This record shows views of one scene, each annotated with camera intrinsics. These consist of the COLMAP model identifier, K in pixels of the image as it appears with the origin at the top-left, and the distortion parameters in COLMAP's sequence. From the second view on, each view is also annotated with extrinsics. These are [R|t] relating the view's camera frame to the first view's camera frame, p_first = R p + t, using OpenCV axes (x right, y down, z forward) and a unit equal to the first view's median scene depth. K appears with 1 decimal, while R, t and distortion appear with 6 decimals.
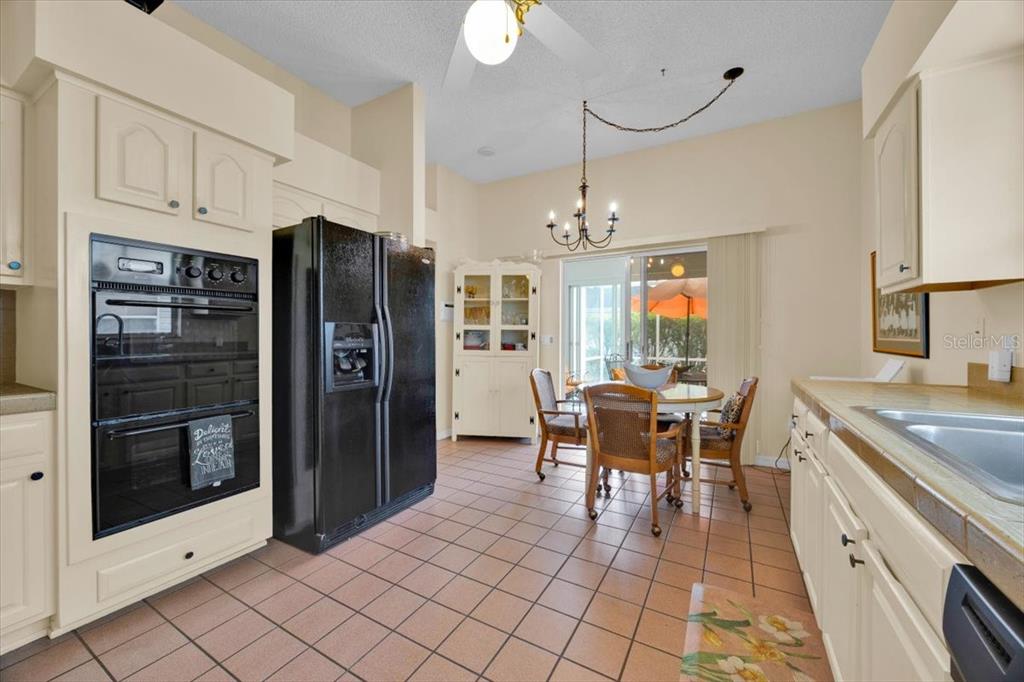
lens RADIAL K [[390.0, 0, 510.6], [0, 390.0, 335.7], [0, 0, 1]] dist [0.000266, 0.000164]
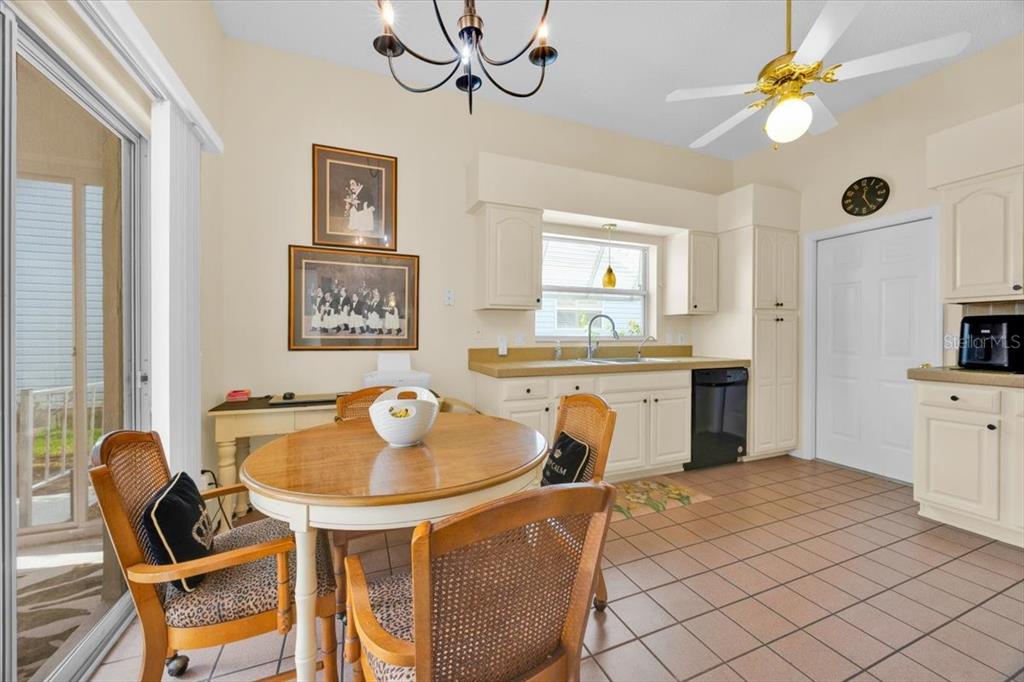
lens RADIAL K [[390.0, 0, 512.3], [0, 390.0, 336.0], [0, 0, 1]] dist [0.000266, 0.000164]
pose [[-0.789782, -0.004963, 0.613368, -0.118531], [-0.000612, 0.999973, 0.007304, -0.001176], [-0.613387, 0.005393, -0.789764, 2.592522]]
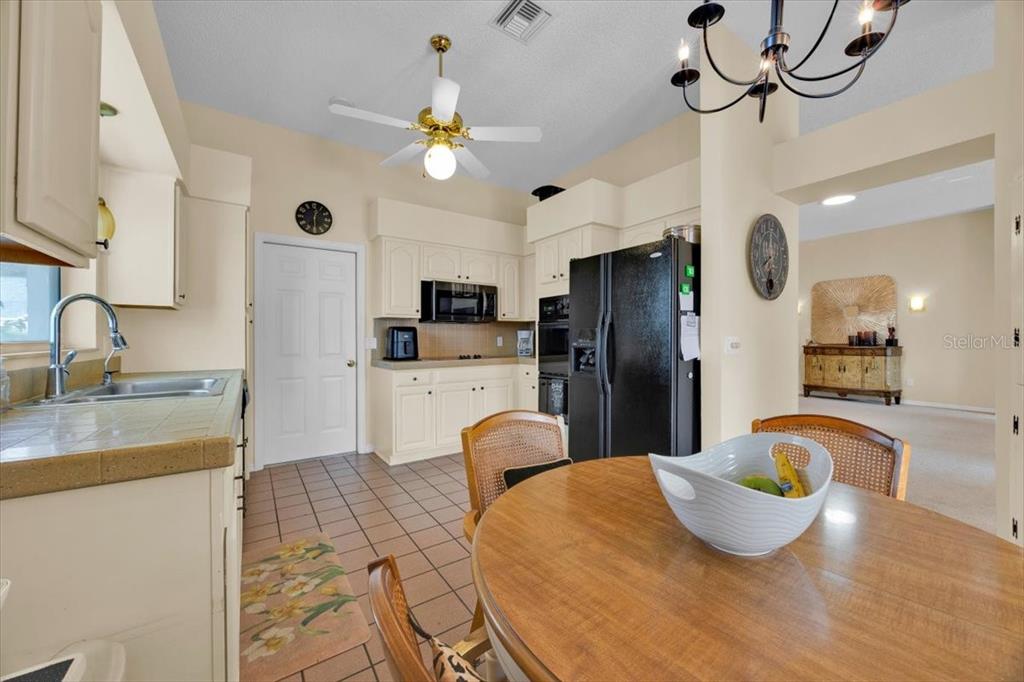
lens RADIAL K [[390.0, 0, 513.7], [0, 390.0, 339.6], [0, 0, 1]] dist [0.000266, 0.000164]
pose [[-0.439263, 0.001353, -0.898357, 1.283959], [-0.003688, 0.999988, 0.003310, 0.000565], [0.898351, 0.004767, -0.439253, 1.939721]]
